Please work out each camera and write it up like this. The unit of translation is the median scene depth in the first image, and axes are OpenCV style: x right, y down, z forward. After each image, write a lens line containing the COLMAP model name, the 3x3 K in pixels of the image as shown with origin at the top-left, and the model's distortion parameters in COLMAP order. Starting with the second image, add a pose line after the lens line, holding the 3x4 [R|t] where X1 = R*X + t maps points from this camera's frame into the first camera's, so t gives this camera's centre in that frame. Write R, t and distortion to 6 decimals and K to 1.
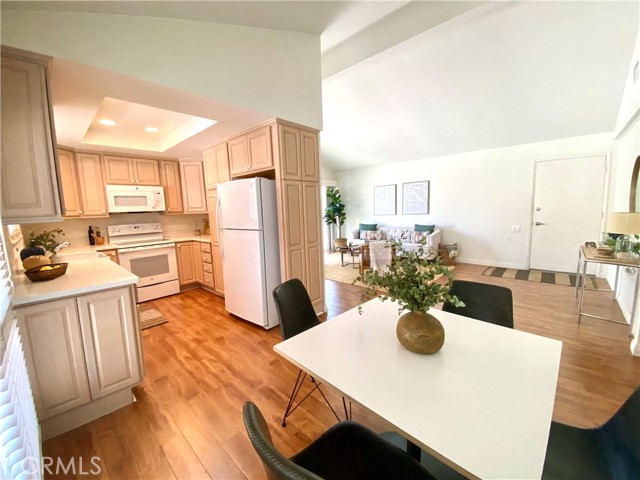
lens RADIAL K [[260.8, 0, 324.0], [0, 260.8, 241.9], [0, 0, 1]] dist [0.000322, -0.007268]
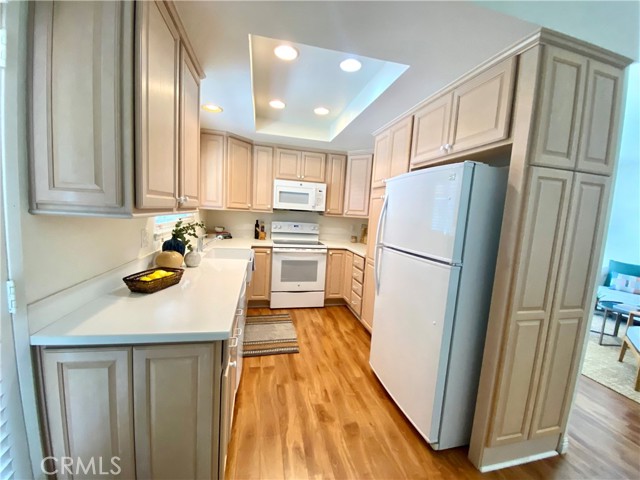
lens RADIAL K [[260.8, 0, 317.7], [0, 260.8, 238.6], [0, 0, 1]] dist [0.000322, -0.007268]
pose [[0.813005, 0.141655, -0.564763, -0.154171], [-0.159674, 0.987011, 0.017707, -0.051361], [0.559936, 0.075782, 0.825063, 0.352509]]
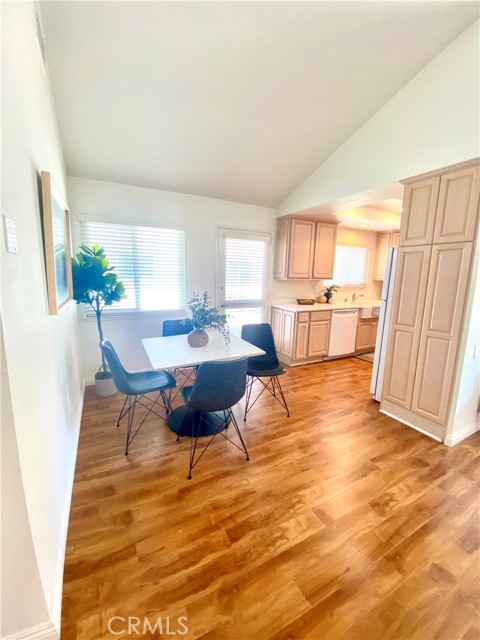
lens RADIAL K [[260.8, 0, 238.2], [0, 260.8, 318.1], [0, 0, 1]] dist [0.000322, -0.007268]
pose [[-0.345003, 0.179165, -0.921343, 0.741357], [-0.134490, 0.962047, 0.237441, -0.118100], [0.928916, 0.205830, -0.307813, 0.670429]]
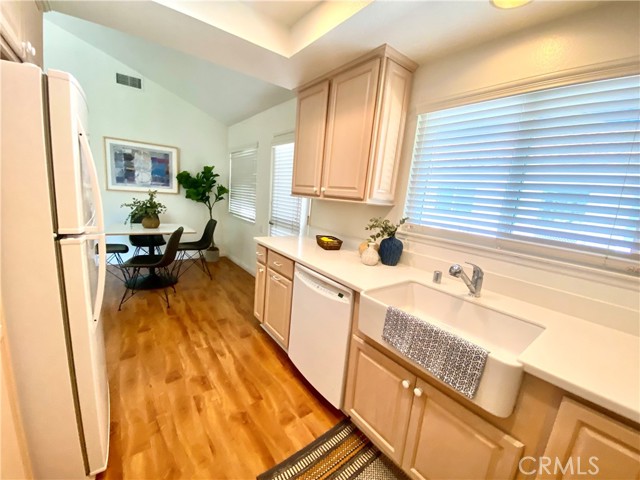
lens RADIAL K [[260.8, 0, 317.7], [0, 260.8, 239.2], [0, 0, 1]] dist [0.000322, -0.007268]
pose [[-0.981749, -0.083530, 0.170855, -0.702938], [-0.030198, 0.955453, 0.293595, -0.138347], [-0.187768, 0.283078, -0.940537, 1.213056]]
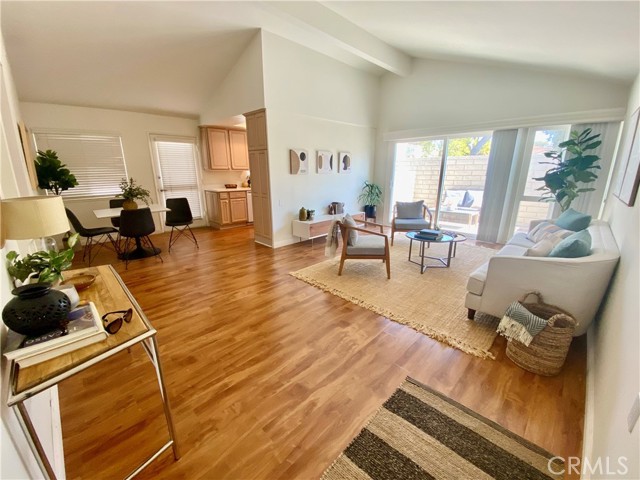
lens RADIAL K [[260.8, 0, 318.0], [0, 260.8, 241.8], [0, 0, 1]] dist [0.000322, -0.007268]
pose [[-0.045993, 0.301638, -0.952312, 1.314192], [-0.134590, 0.942758, 0.305112, -0.215057], [0.989833, 0.142205, -0.002763, 1.261369]]
